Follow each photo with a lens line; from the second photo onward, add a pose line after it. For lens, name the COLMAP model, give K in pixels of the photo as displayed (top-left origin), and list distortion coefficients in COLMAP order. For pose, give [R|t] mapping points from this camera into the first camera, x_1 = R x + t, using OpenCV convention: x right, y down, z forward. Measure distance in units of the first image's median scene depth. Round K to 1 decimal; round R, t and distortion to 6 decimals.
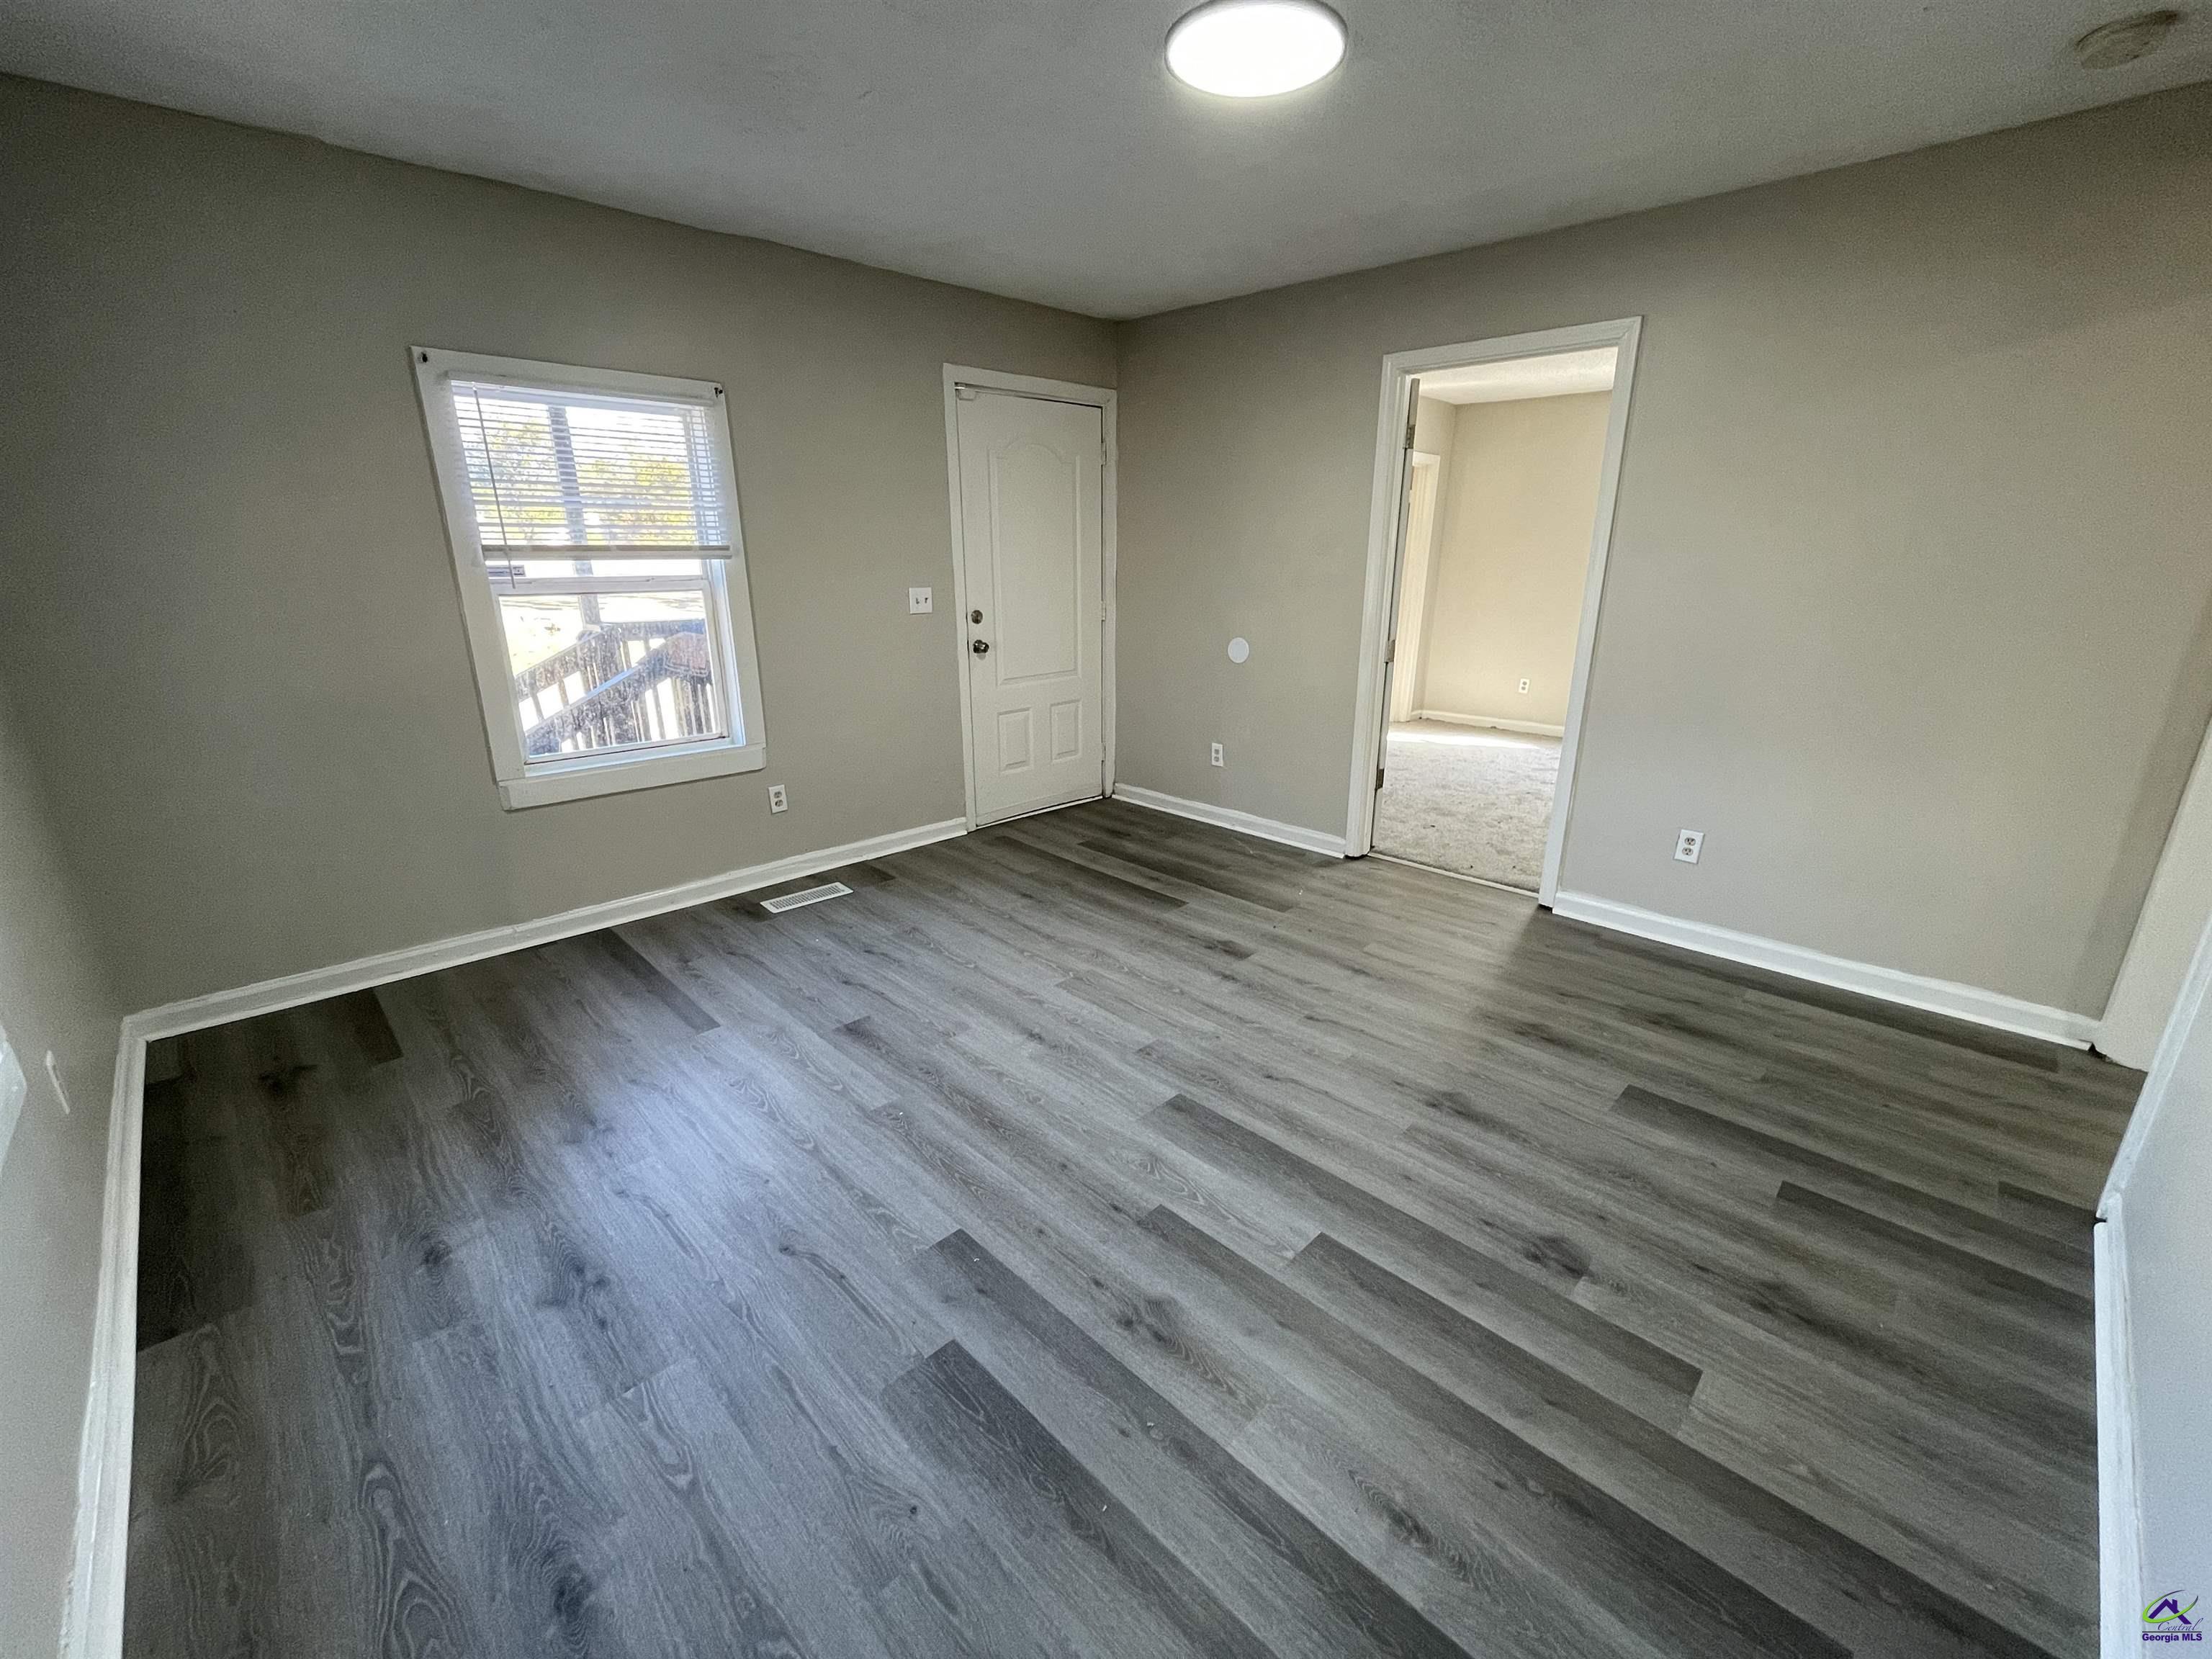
lens RADIAL K [[900.2, 0, 1102.9], [0, 900.2, 827.8], [0, 0, 1]] dist [-0.002070, -0.000273]
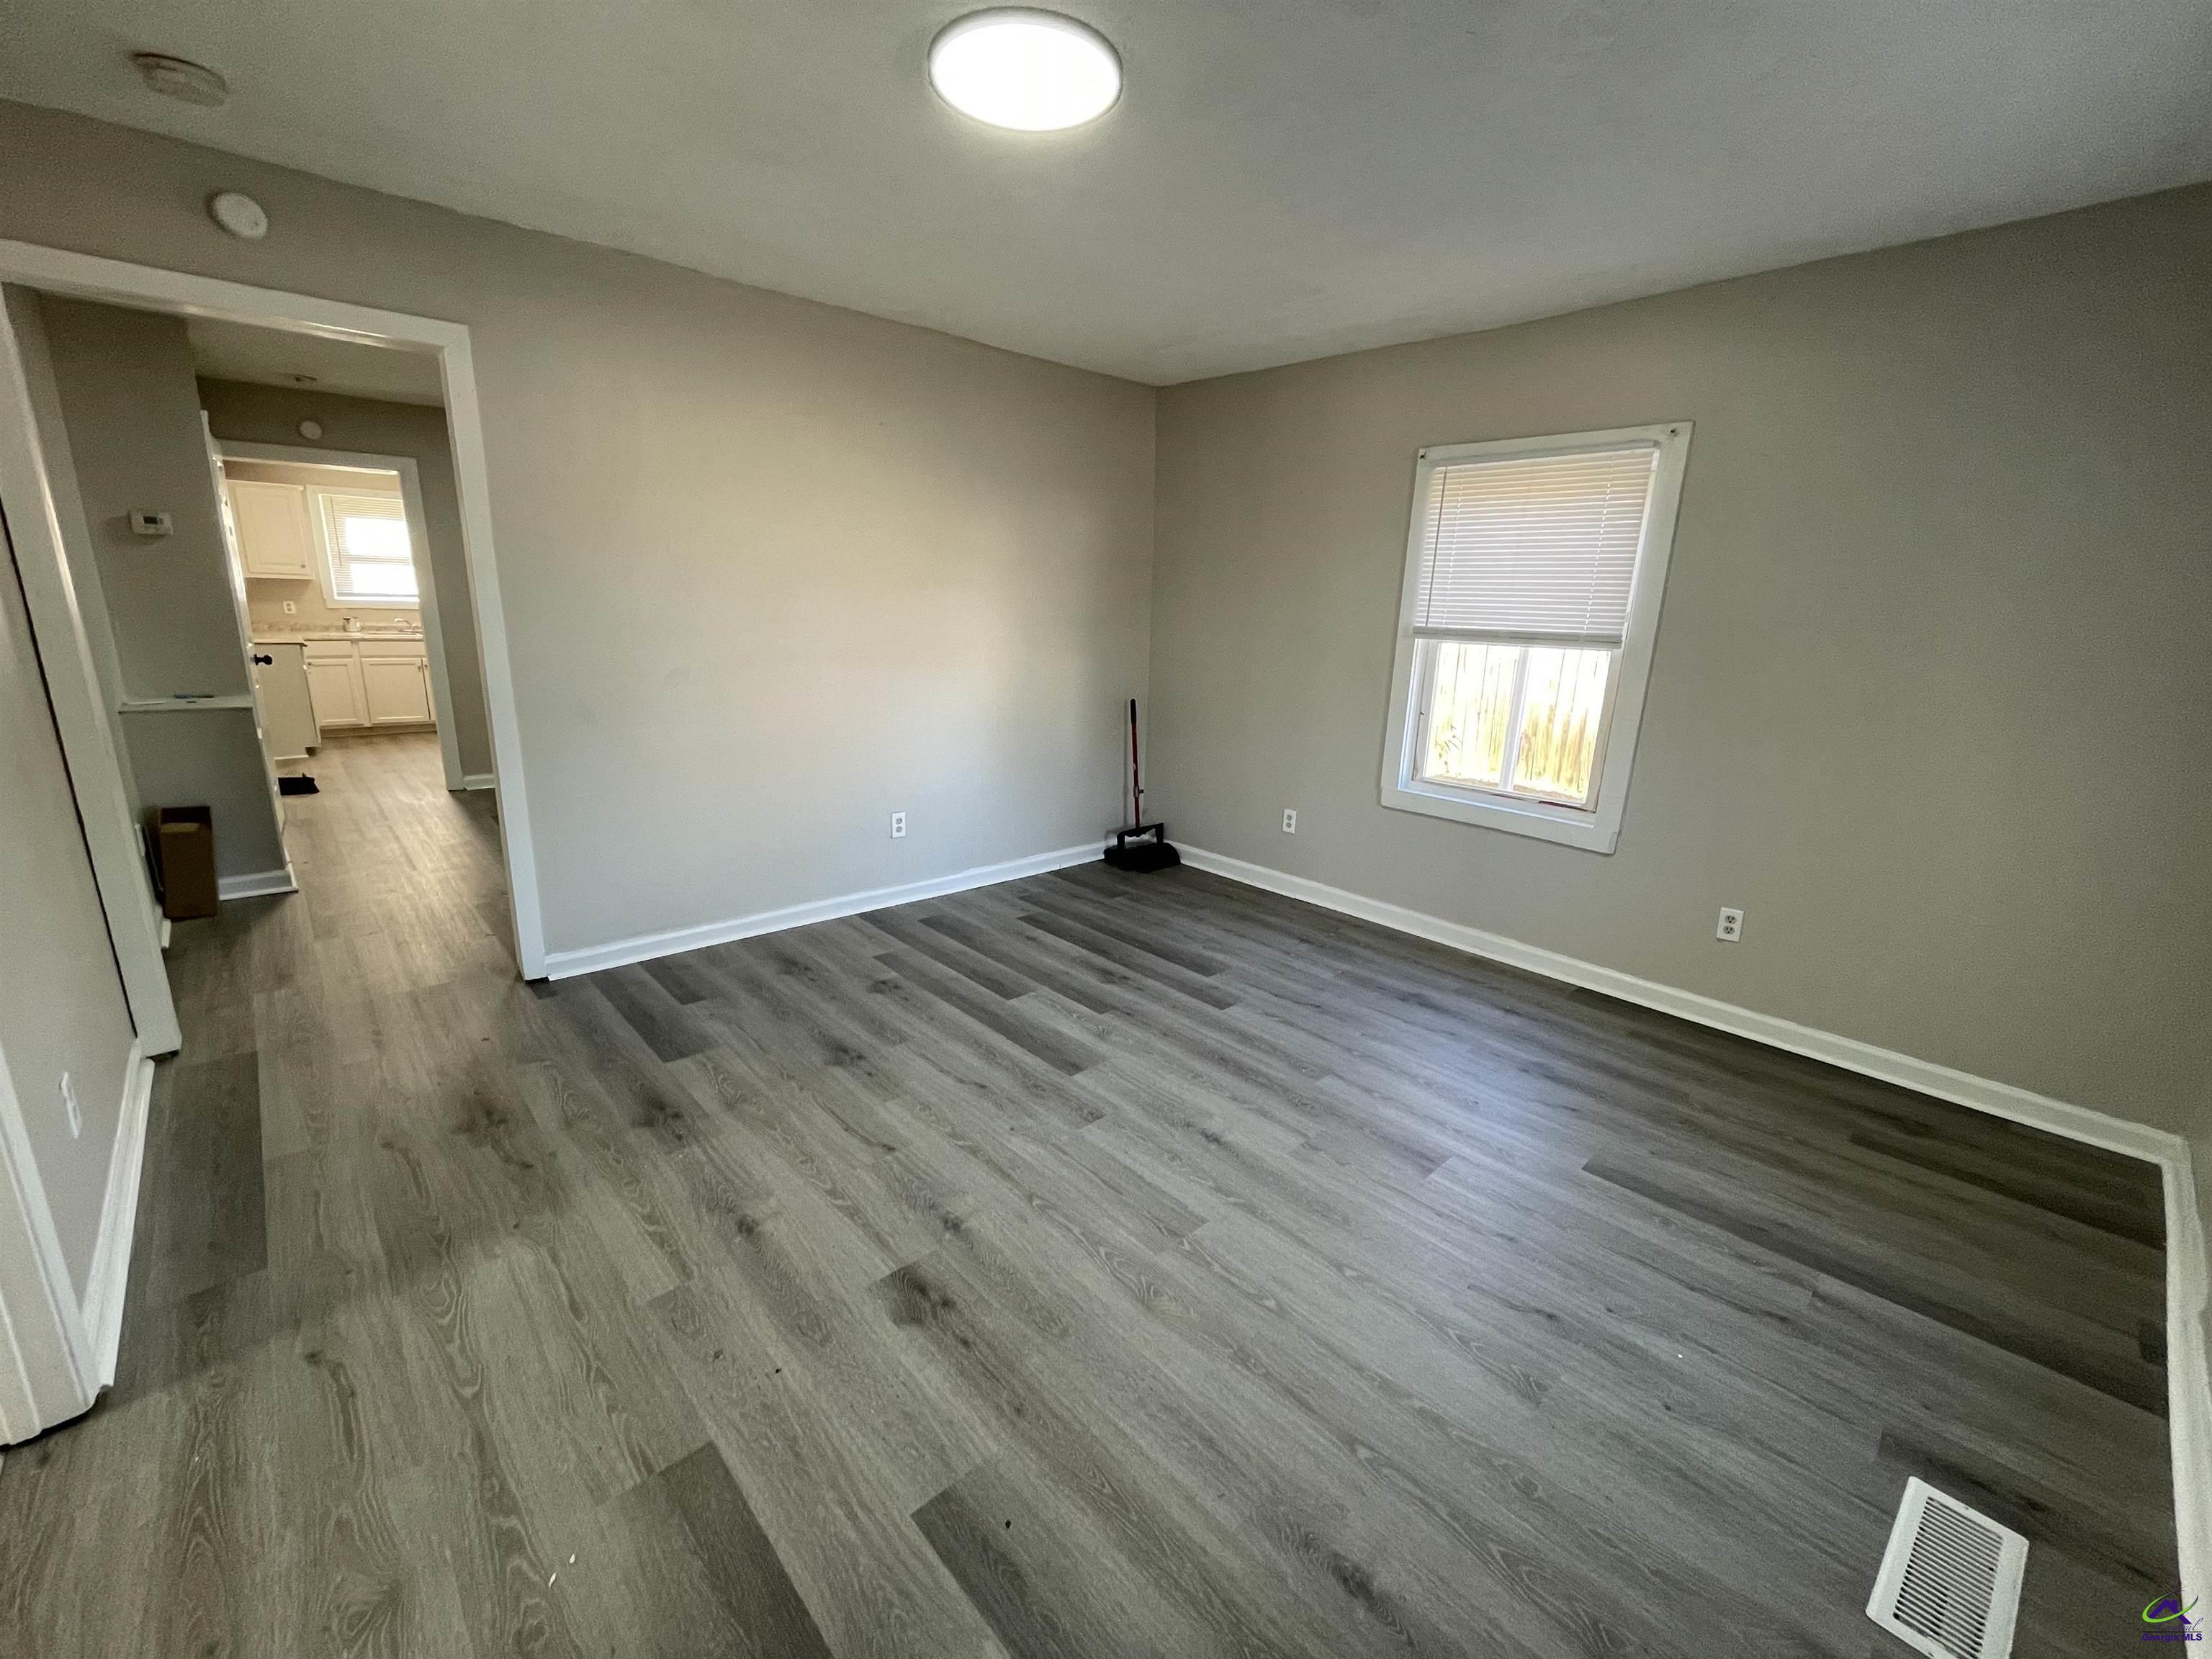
lens RADIAL K [[915.2, 0, 1096.3], [0, 915.2, 819.5], [0, 0, 1]] dist [-0.051367, 0.046112]
pose [[-0.998452, -0.044935, 0.032780, 0.029921], [-0.022495, 0.865222, 0.500884, -0.576686], [-0.050869, 0.499371, -0.864893, 1.877451]]
